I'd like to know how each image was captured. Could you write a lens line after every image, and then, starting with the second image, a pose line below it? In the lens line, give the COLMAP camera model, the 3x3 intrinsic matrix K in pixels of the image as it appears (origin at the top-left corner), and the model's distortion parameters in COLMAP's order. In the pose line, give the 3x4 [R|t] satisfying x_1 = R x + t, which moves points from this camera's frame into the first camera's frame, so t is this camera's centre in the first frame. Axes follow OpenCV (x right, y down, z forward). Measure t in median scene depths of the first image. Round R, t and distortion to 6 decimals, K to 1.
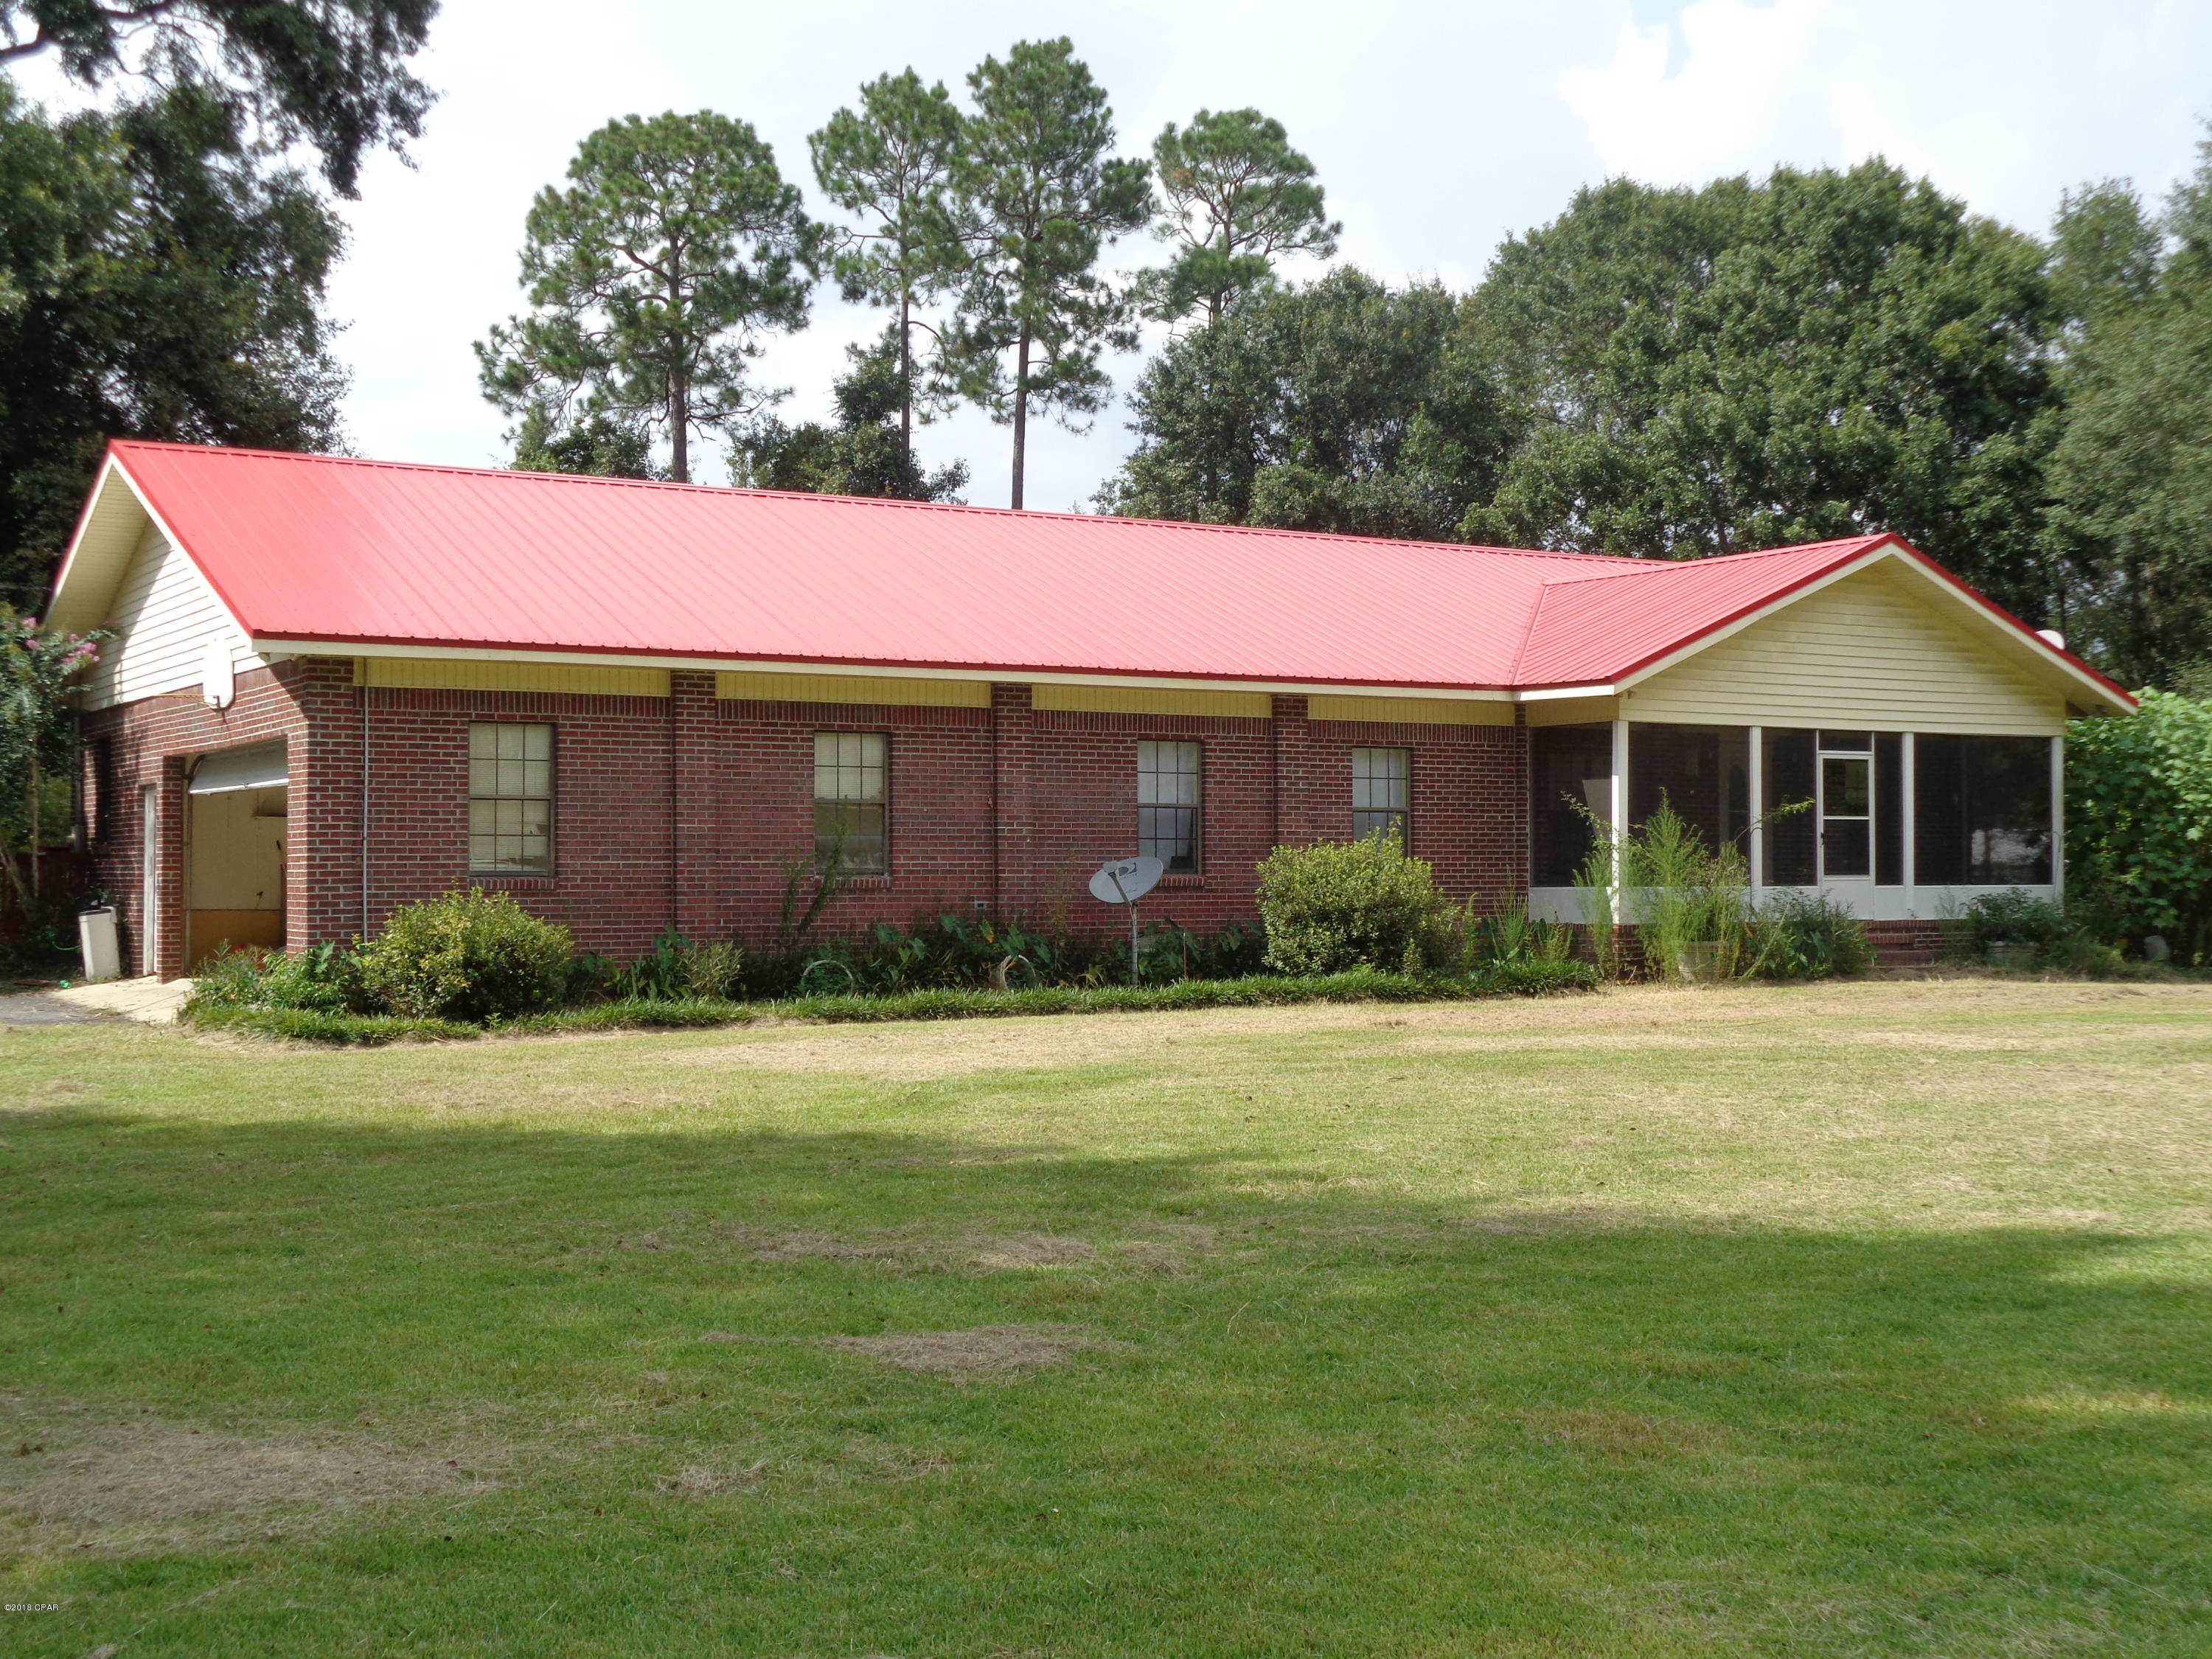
lens RADIAL K [[2741.6, 0, 1103.9], [0, 2741.6, 830.9], [0, 0, 1]] dist [0.009431, 0.000000]
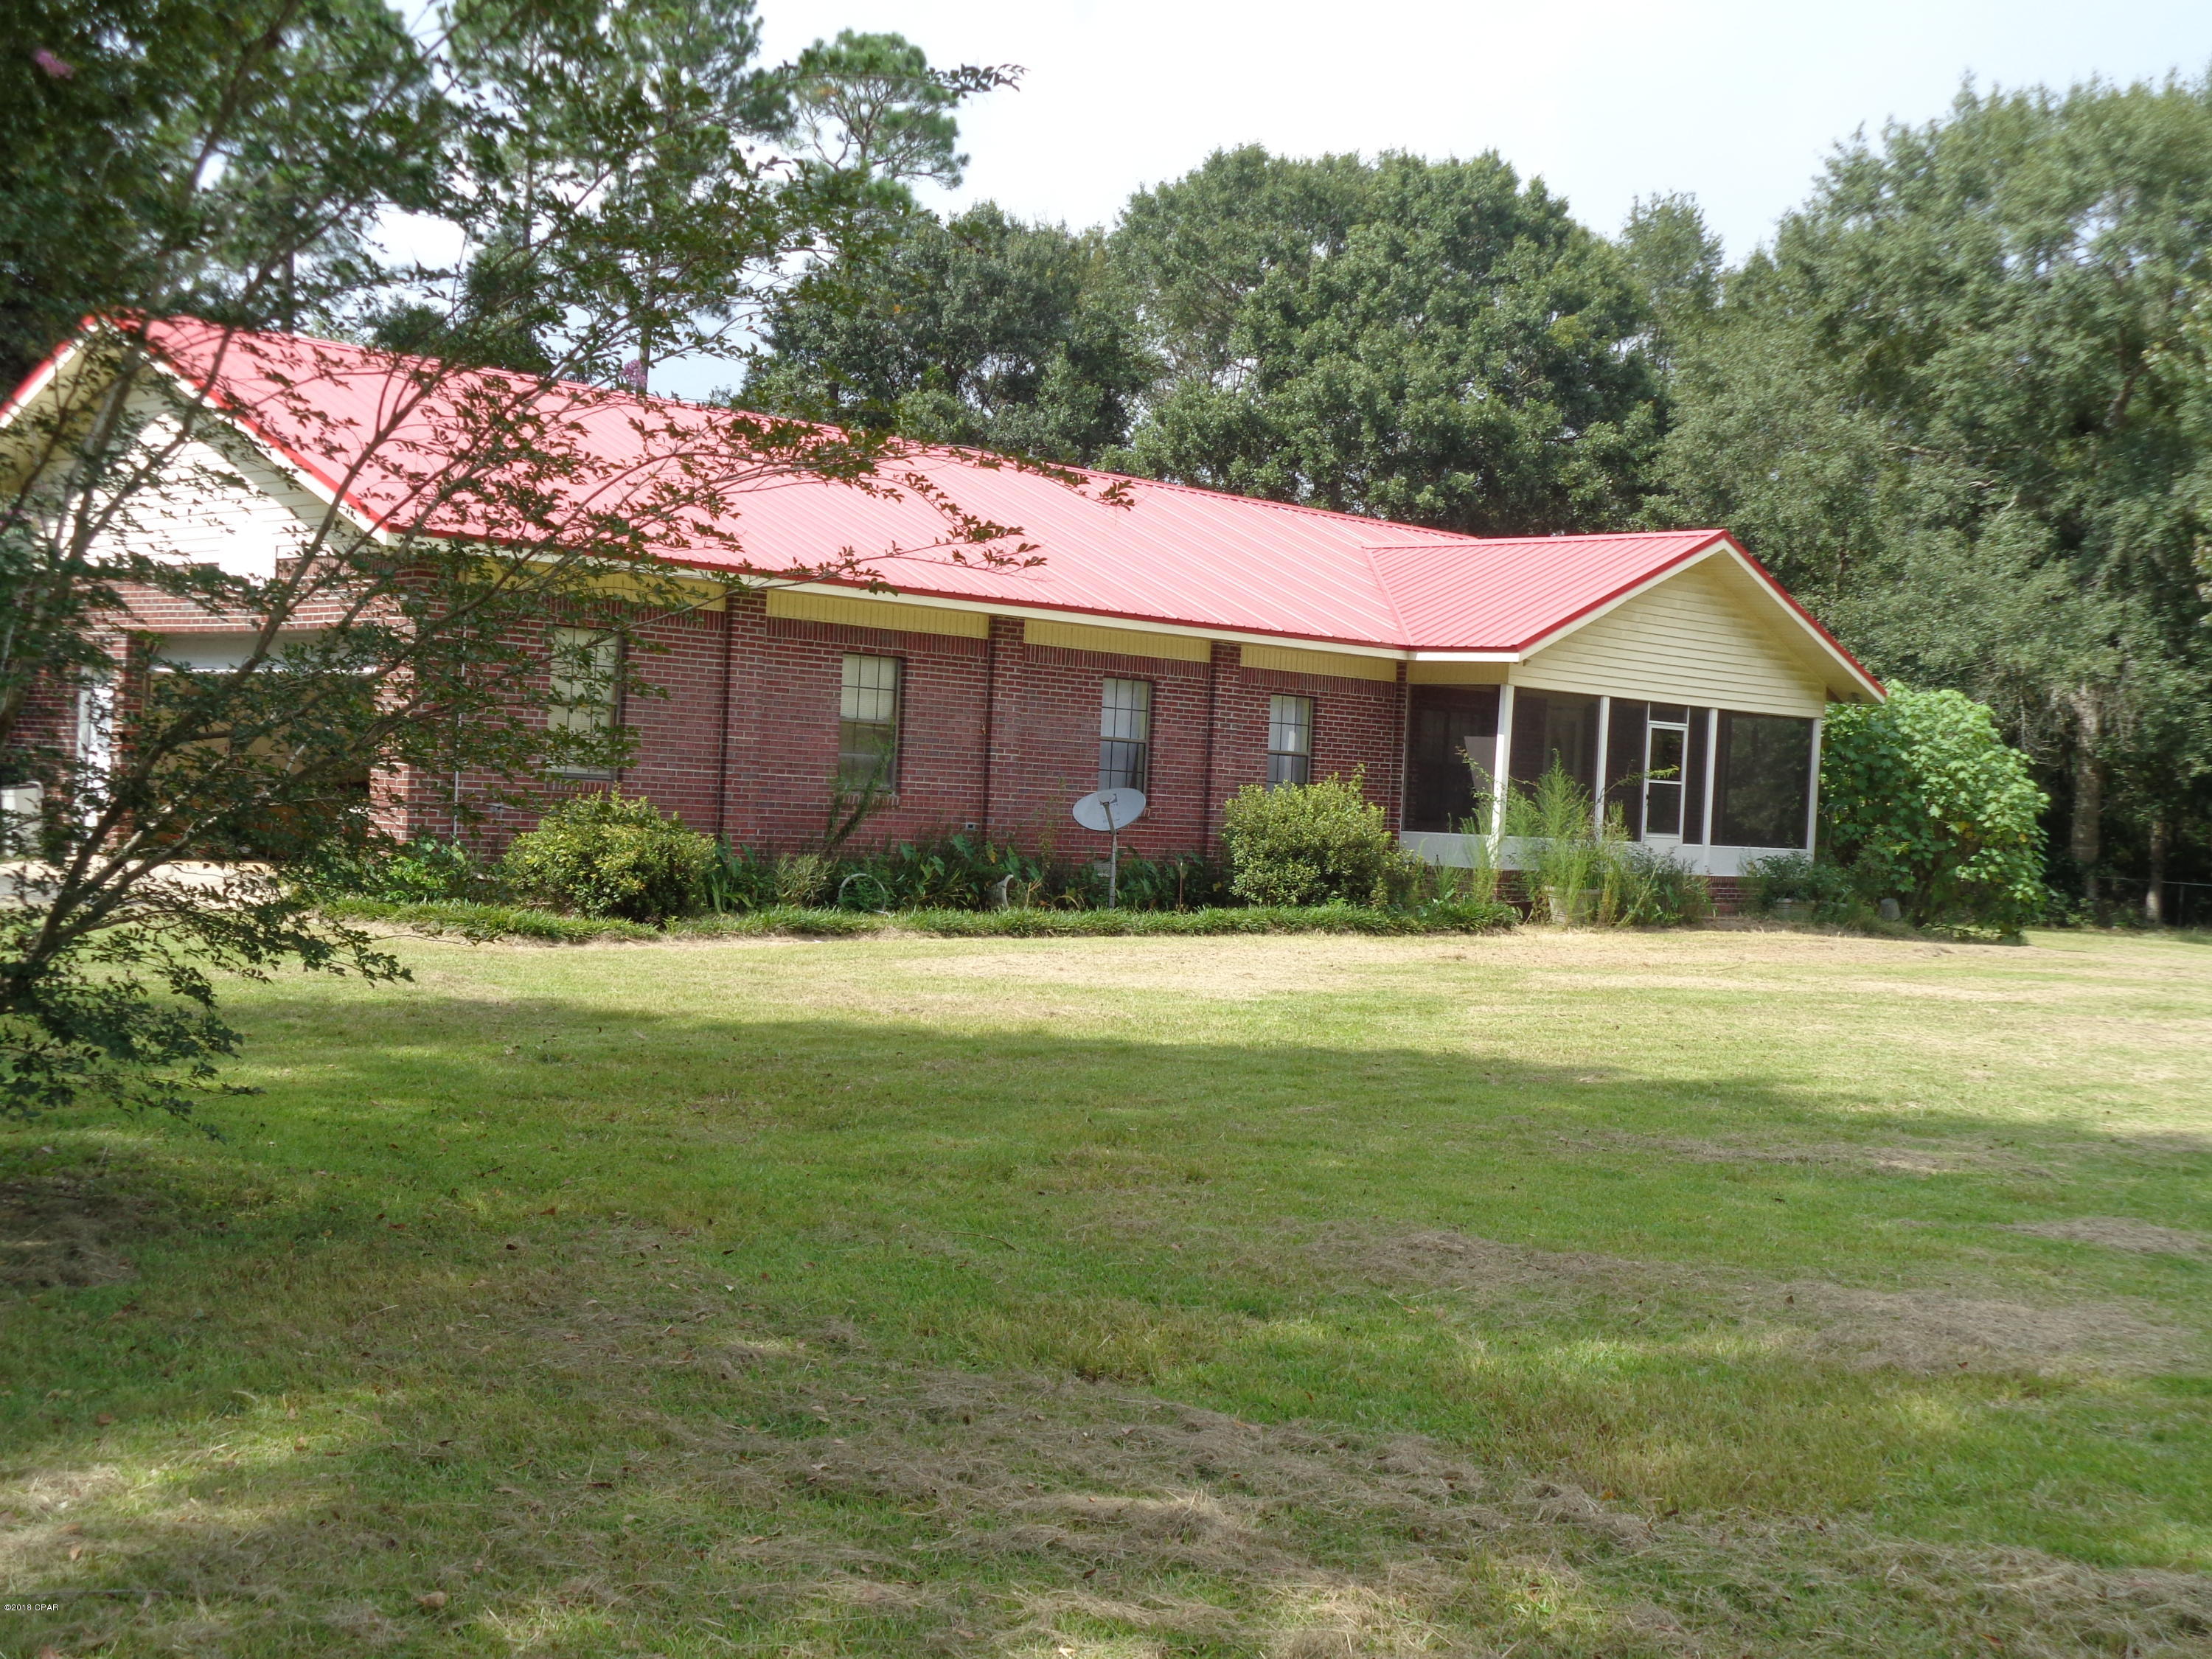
lens RADIAL K [[2741.6, 0, 1109.6], [0, 2741.6, 831.0], [0, 0, 1]] dist [0.009431, 0.000000]
pose [[0.971293, 0.048566, 0.232875, -0.204306], [-0.056173, 0.998079, 0.026141, -0.001407], [-0.231158, -0.038472, 0.972155, -0.030247]]
